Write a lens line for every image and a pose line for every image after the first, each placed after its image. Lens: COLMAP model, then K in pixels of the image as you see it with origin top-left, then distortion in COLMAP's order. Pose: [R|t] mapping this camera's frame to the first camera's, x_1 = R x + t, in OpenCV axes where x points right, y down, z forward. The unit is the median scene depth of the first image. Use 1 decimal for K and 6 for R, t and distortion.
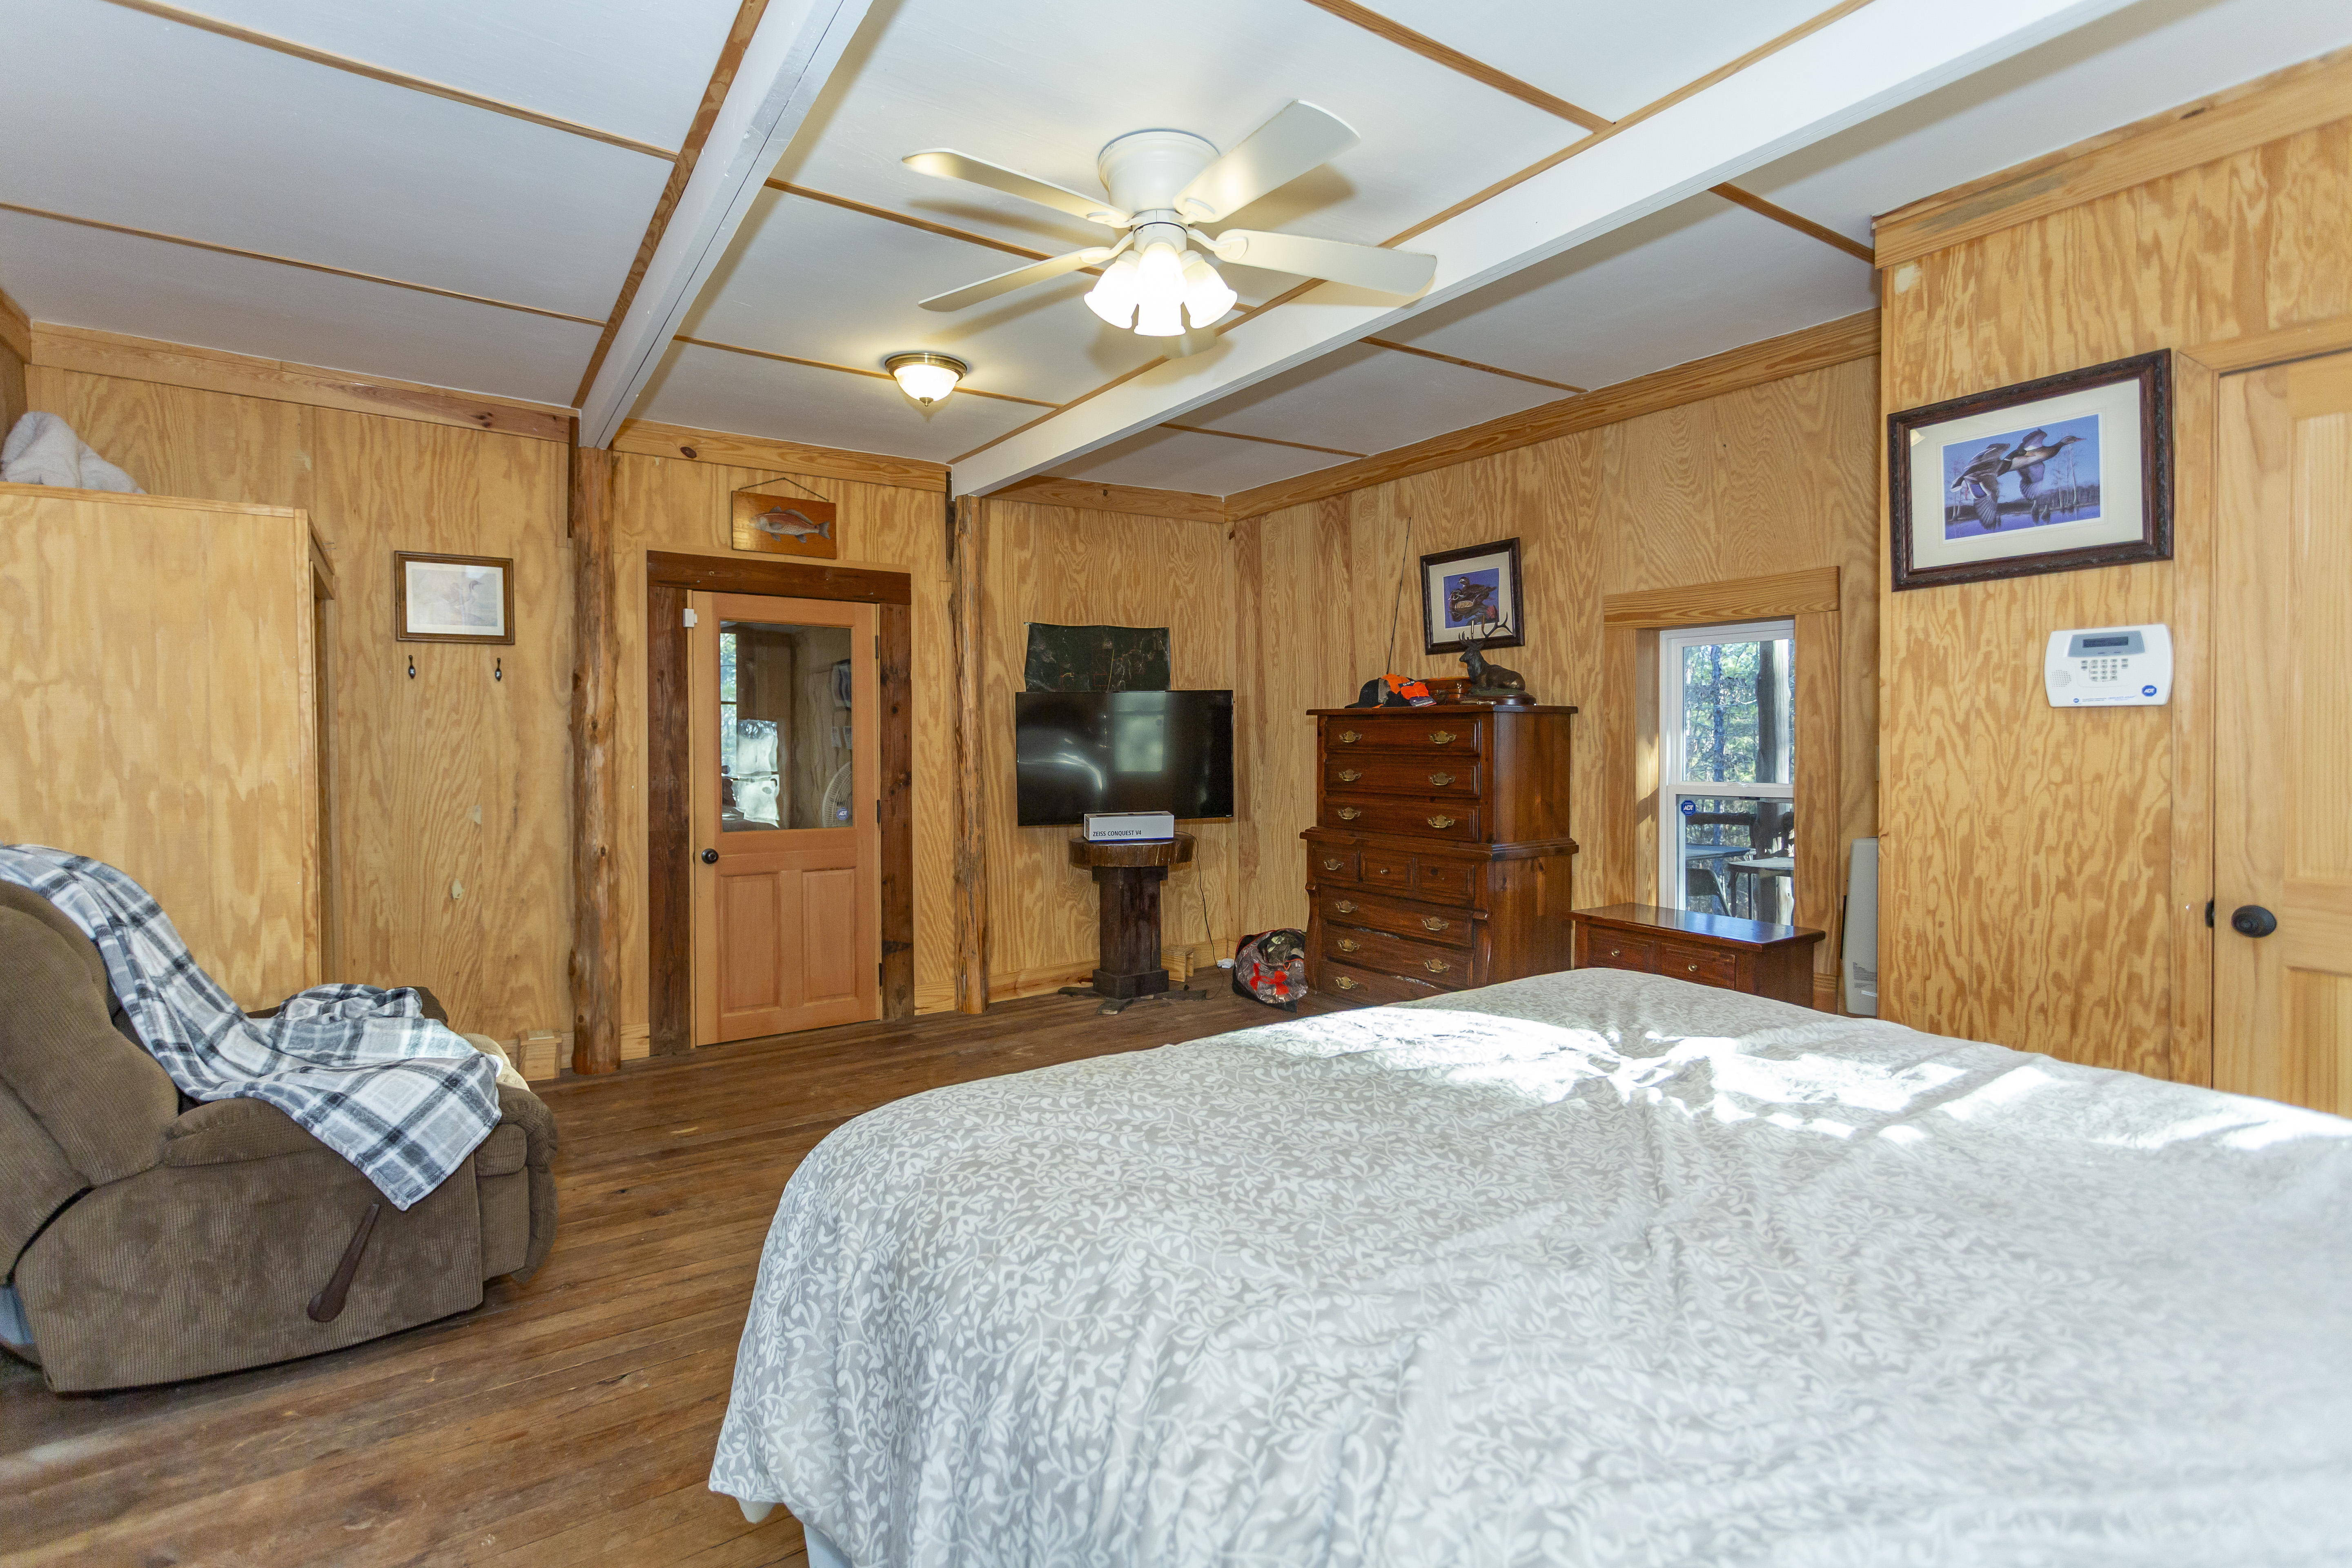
lens RADIAL K [[1150.2, 0, 1220.6], [0, 1150.2, 753.0], [0, 0, 1]] dist [0.001778, 0.000833]
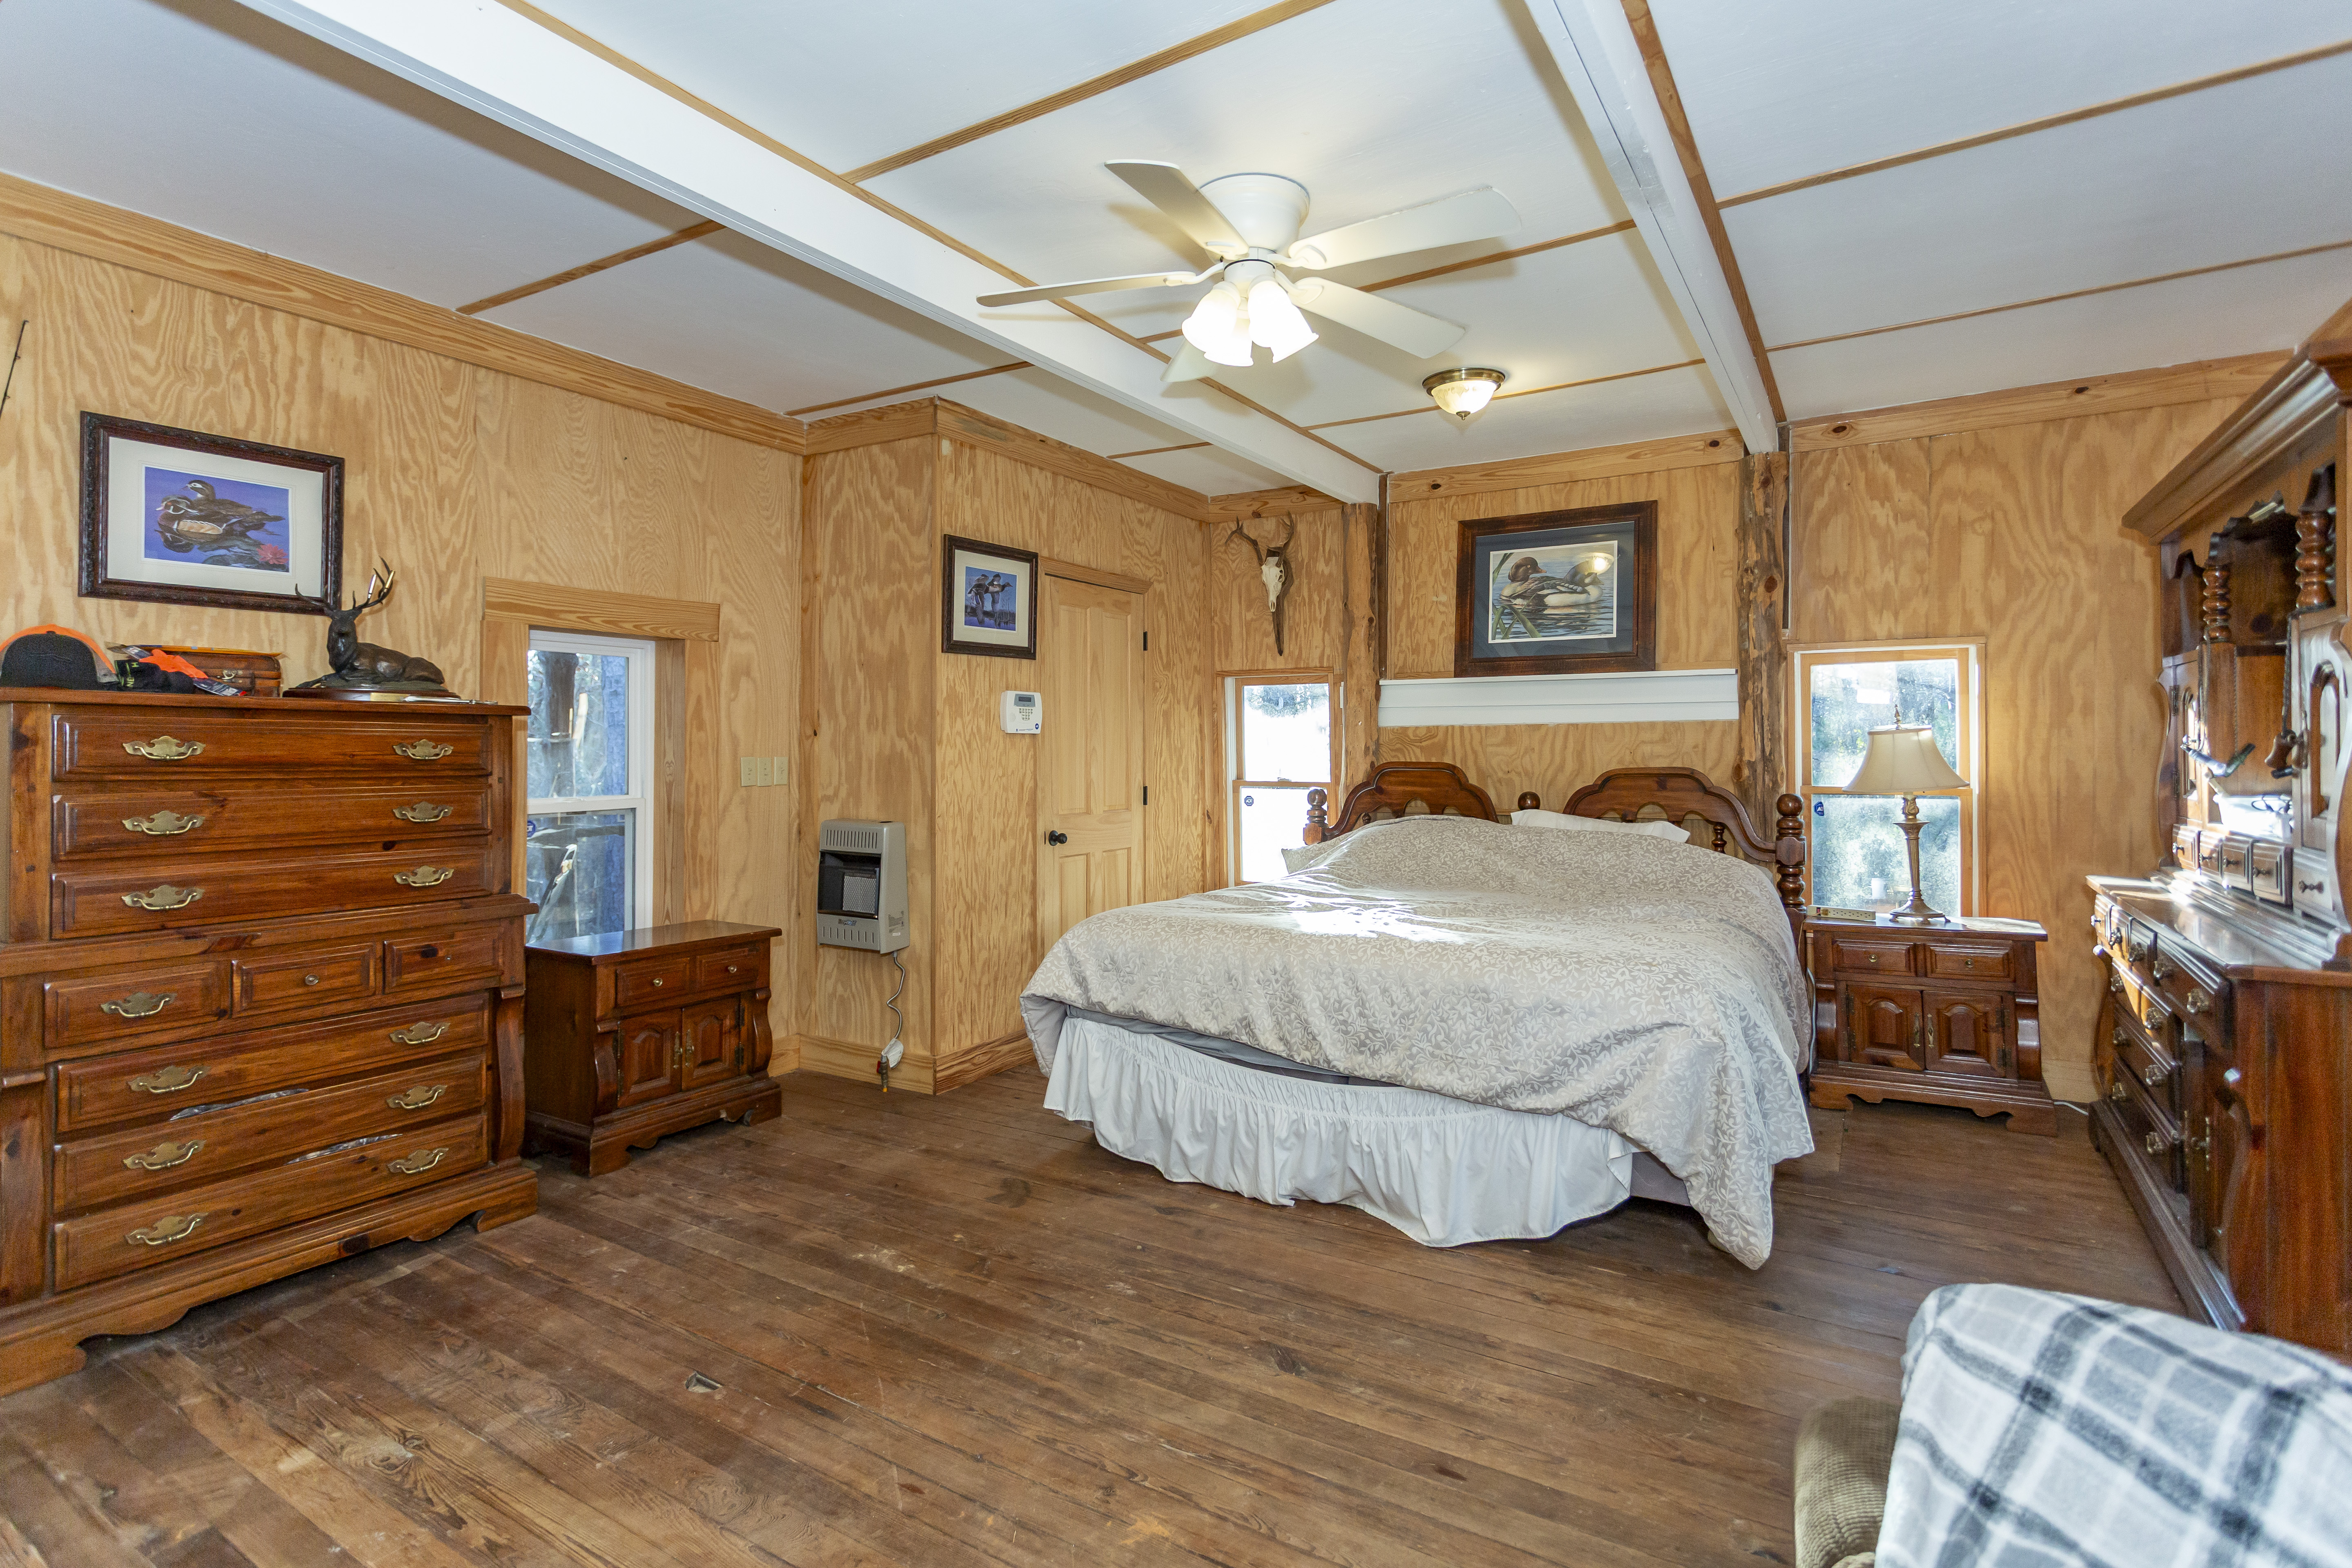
lens RADIAL K [[1150.2, 0, 1086.3], [0, 1150.2, 742.6], [0, 0, 1]] dist [0.001778, 0.000833]
pose [[-0.343377, 0.008830, 0.939156, -0.539590], [0.013317, 0.999901, -0.004532, -0.008841], [-0.939103, 0.010950, -0.343461, 0.824245]]
